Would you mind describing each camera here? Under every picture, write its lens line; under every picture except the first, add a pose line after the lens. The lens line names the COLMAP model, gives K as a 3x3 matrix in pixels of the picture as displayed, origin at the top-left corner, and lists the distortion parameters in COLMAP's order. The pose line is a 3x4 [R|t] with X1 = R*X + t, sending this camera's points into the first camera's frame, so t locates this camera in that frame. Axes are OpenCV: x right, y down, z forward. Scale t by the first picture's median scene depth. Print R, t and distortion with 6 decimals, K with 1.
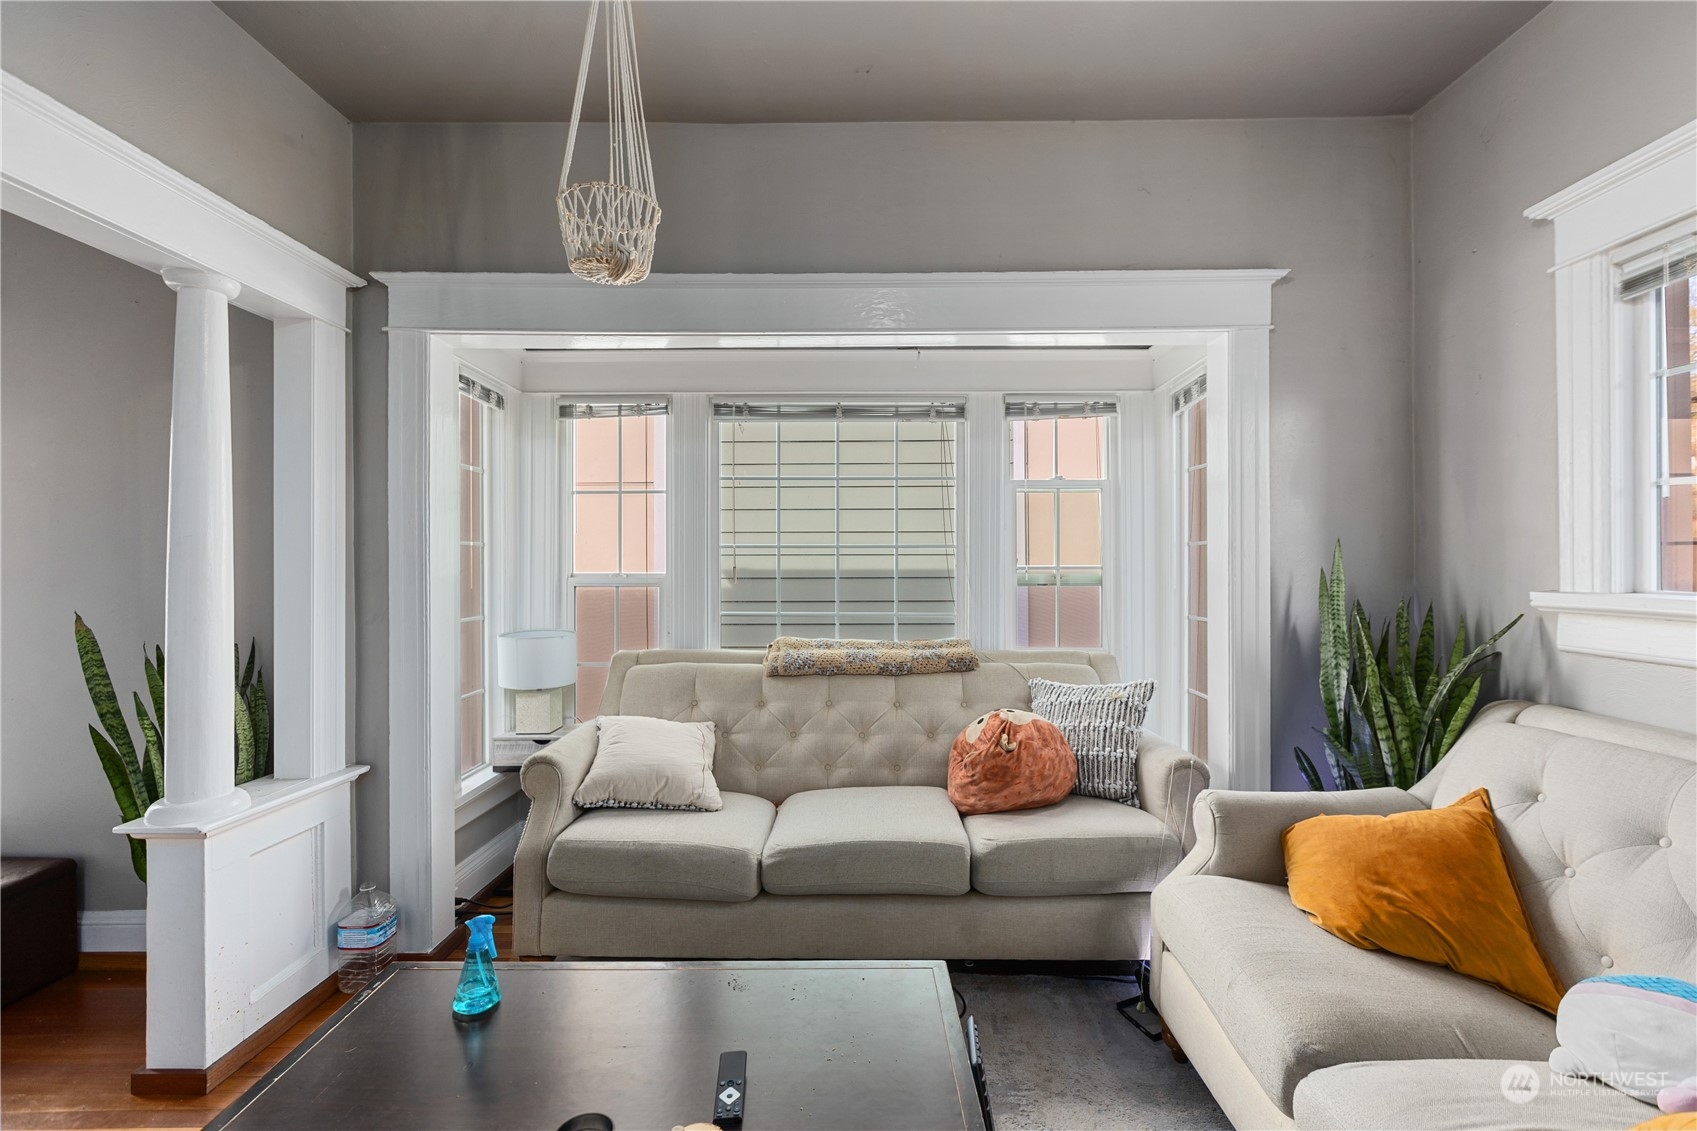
lens RADIAL K [[765.9, 0, 841.0], [0, 765.9, 556.7], [0, 0, 1]] dist [-0.000005, -0.000181]
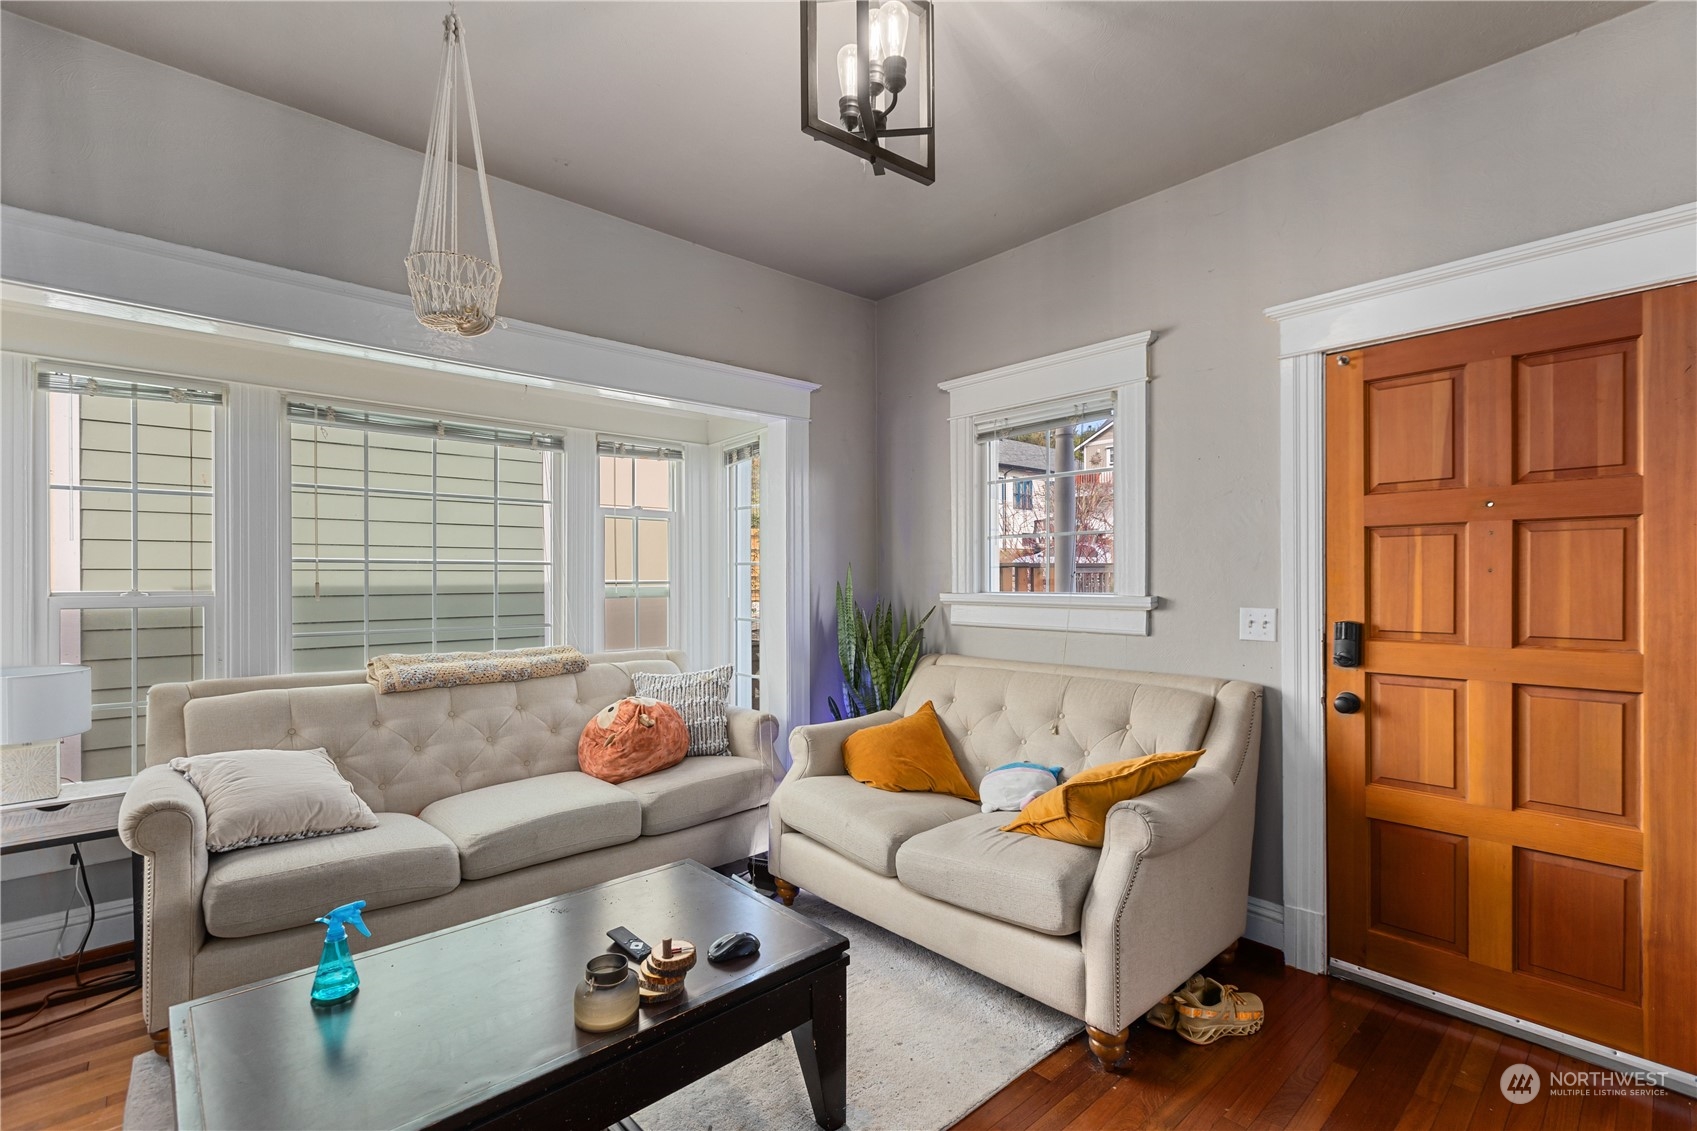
lens RADIAL K [[765.9, 0, 862.1], [0, 765.9, 576.1], [0, 0, 1]] dist [-0.000005, -0.000181]
pose [[0.725266, 0.001202, 0.688467, -0.393515], [-0.003033, 0.999994, 0.001450, 0.002049], [-0.688462, -0.003140, 0.725266, -0.158077]]
